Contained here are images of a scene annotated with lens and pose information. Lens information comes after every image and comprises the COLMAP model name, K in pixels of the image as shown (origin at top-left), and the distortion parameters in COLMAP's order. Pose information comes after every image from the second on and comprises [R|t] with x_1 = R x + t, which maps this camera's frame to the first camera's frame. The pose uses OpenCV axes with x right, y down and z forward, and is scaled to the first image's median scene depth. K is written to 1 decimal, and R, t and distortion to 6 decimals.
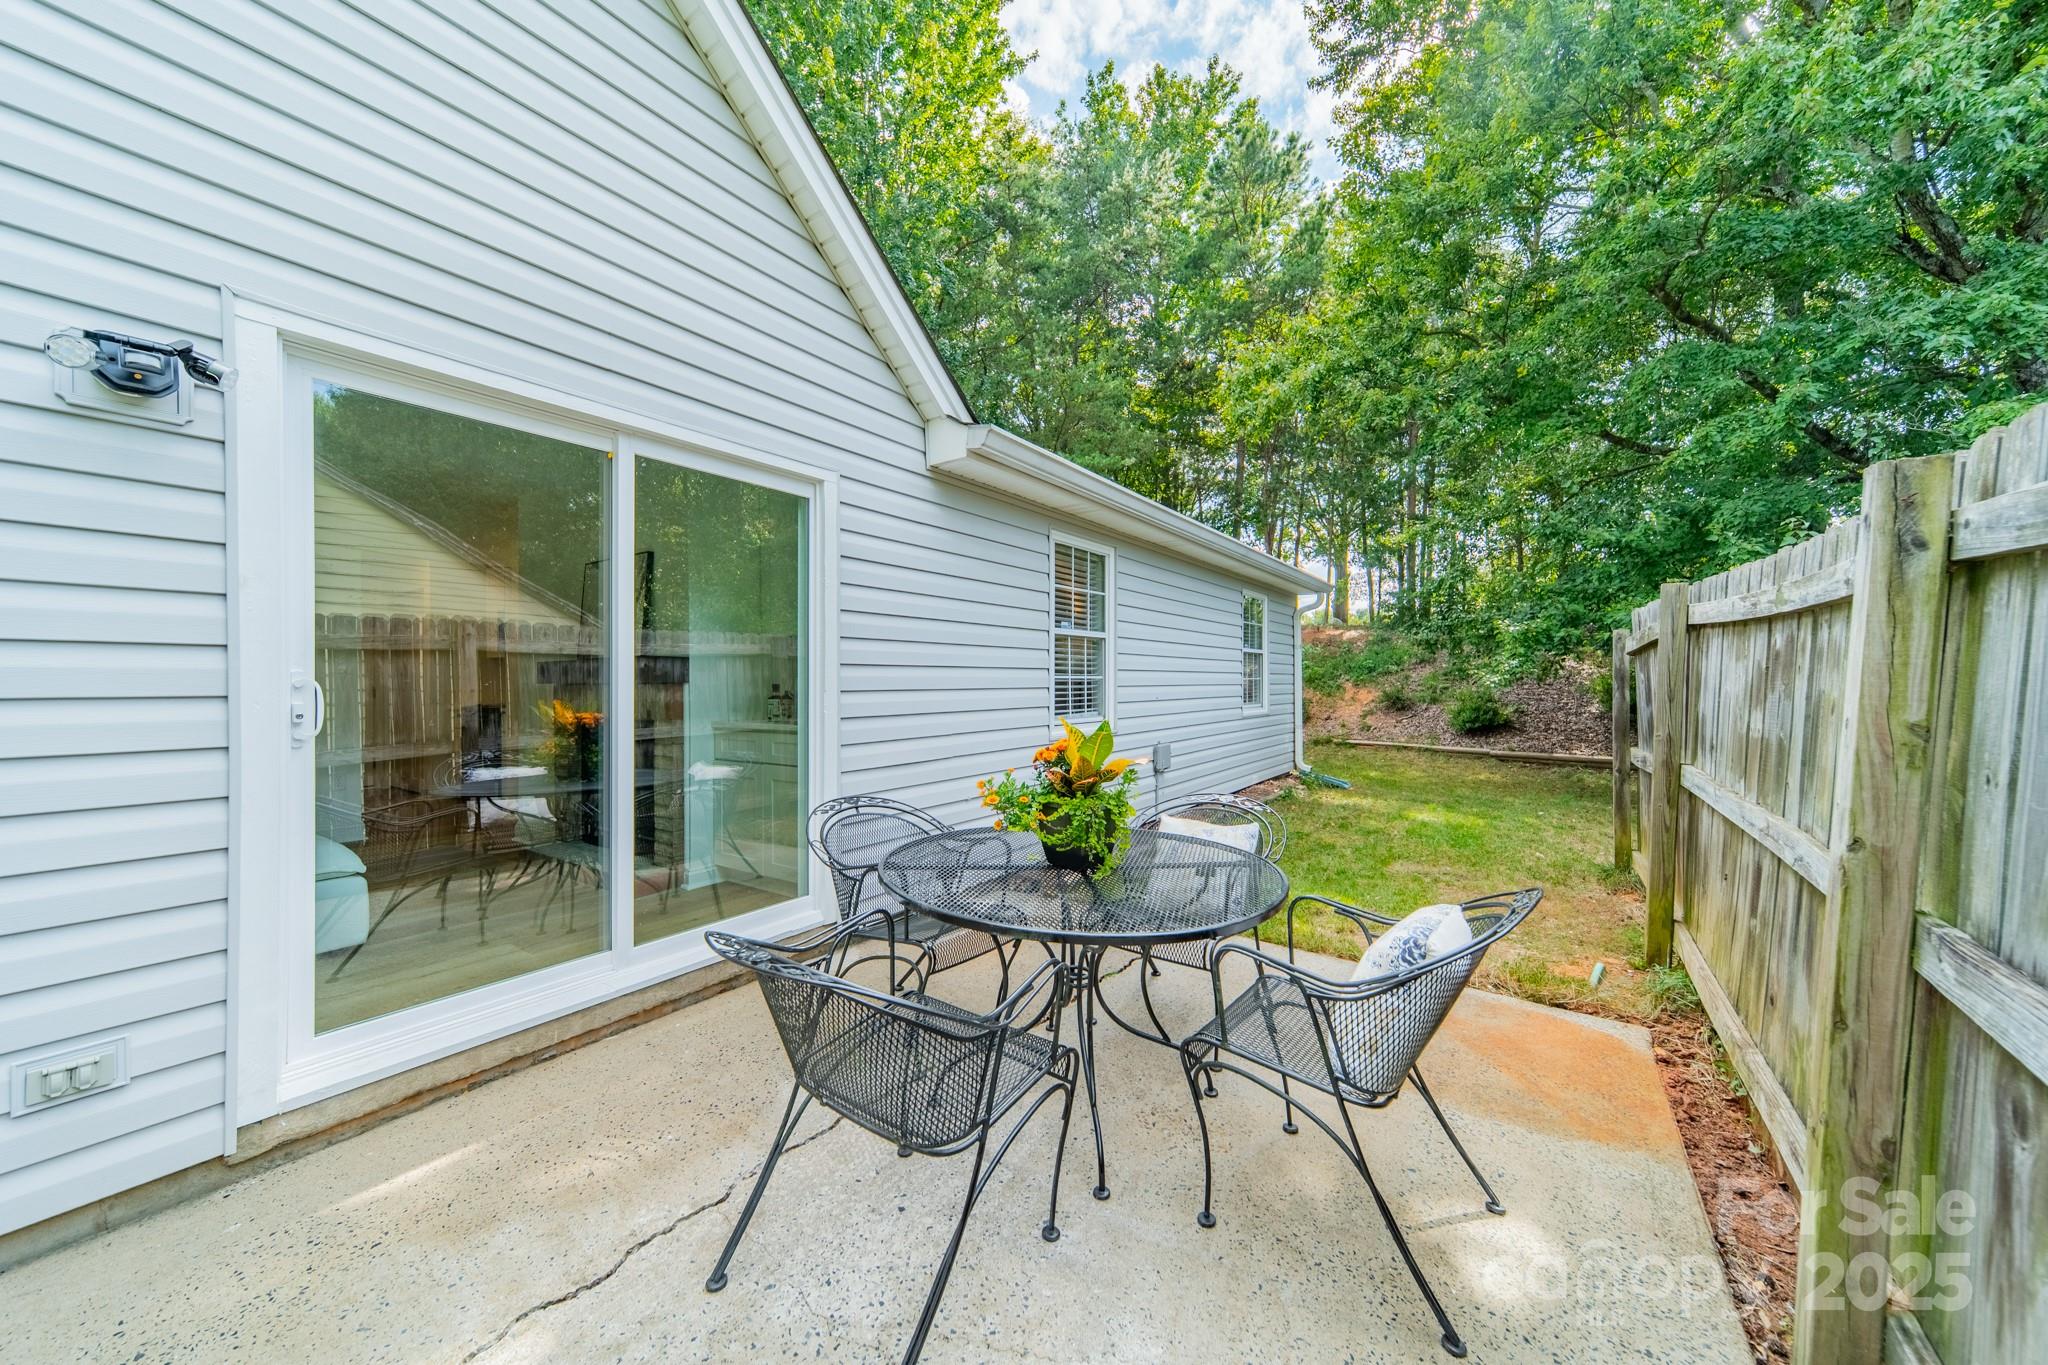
lens RADIAL K [[737.5, 0, 1028.7], [0, 737.5, 679.5], [0, 0, 1]] dist [-0.000330, -0.000010]
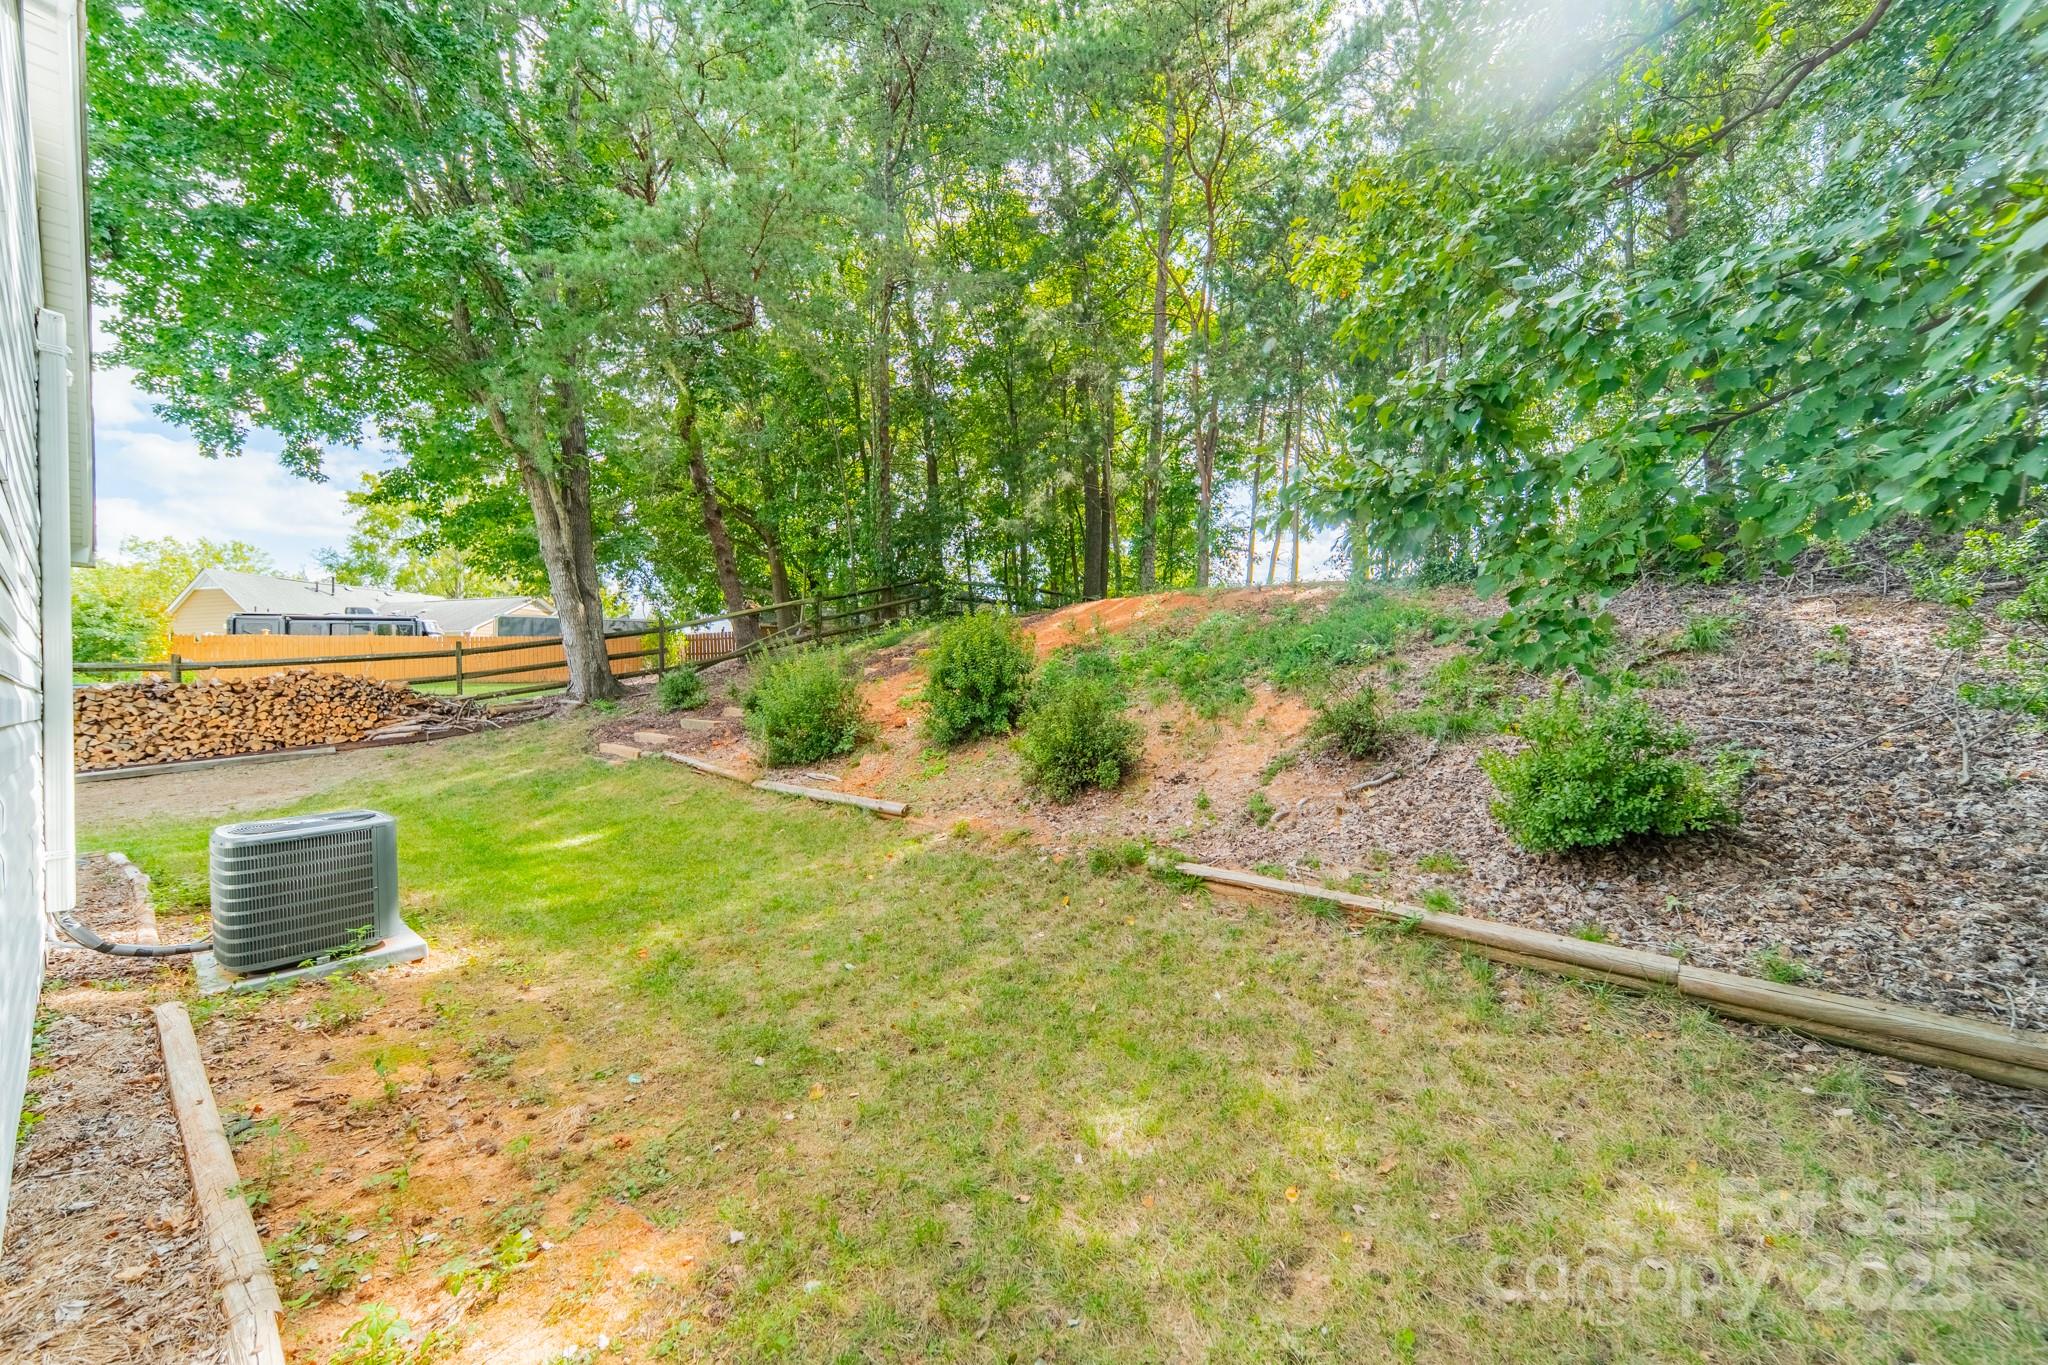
lens RADIAL K [[737.5, 0, 1028.7], [0, 737.5, 679.5], [0, 0, 1]] dist [-0.000330, -0.000010]
pose [[0.998073, -0.017356, -0.059574, 0.411041], [0.017033, 0.999837, -0.005932, 0.001790], [0.059667, 0.004905, 0.998206, 0.712291]]
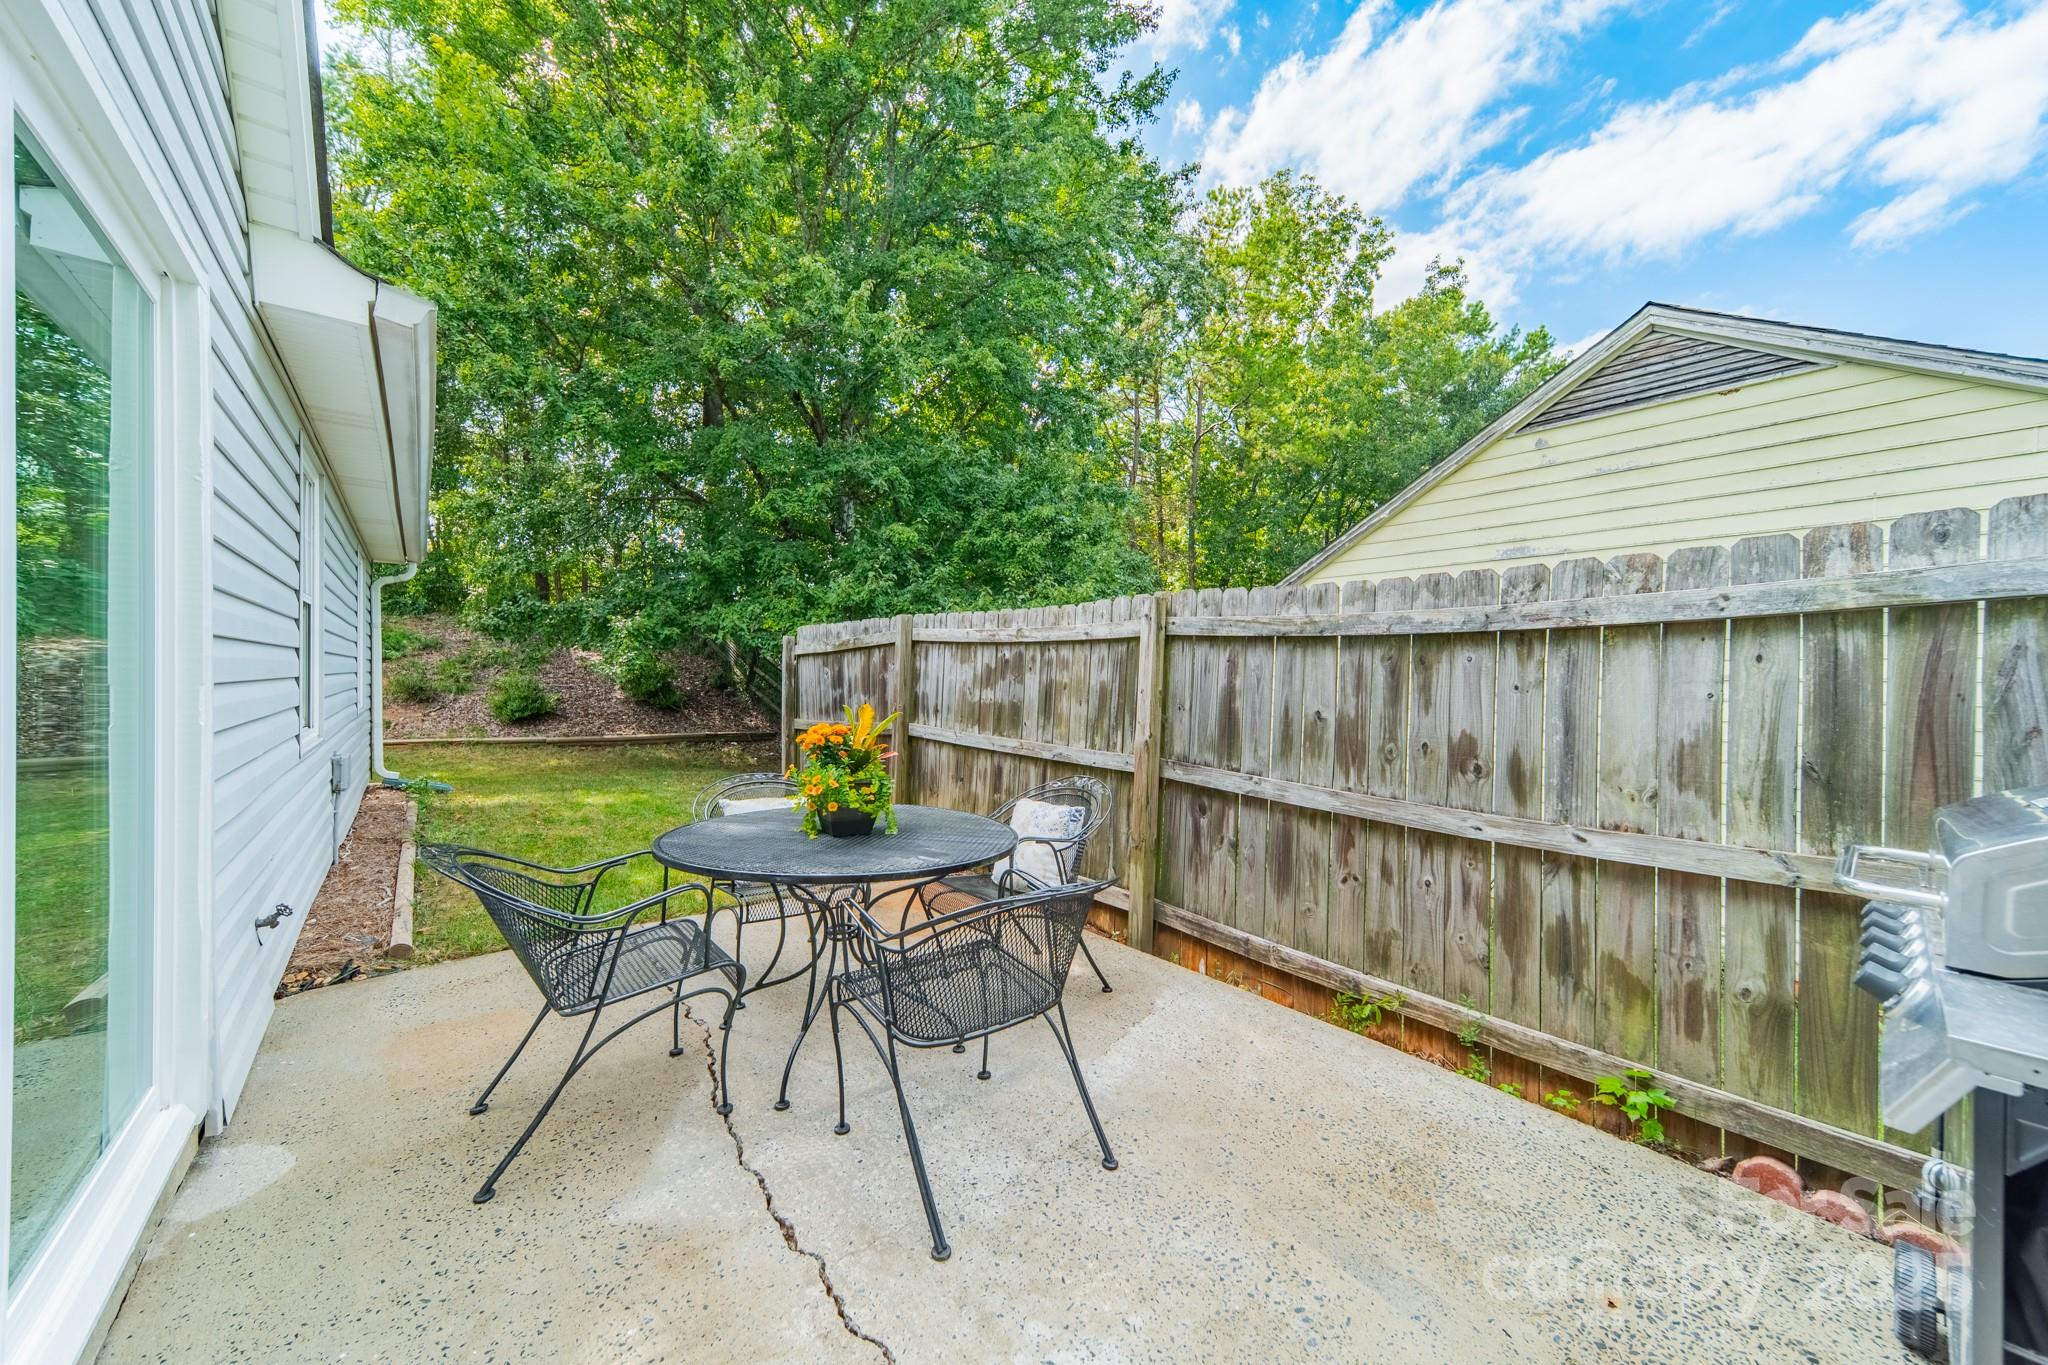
lens RADIAL K [[737.5, 0, 1028.7], [0, 737.5, 679.5], [0, 0, 1]] dist [-0.000330, -0.000010]
pose [[0.269931, -0.006158, 0.962860, -0.170800], [-0.009343, 0.999916, 0.009014, -0.000410], [-0.962834, -0.011429, 0.269851, 0.073587]]
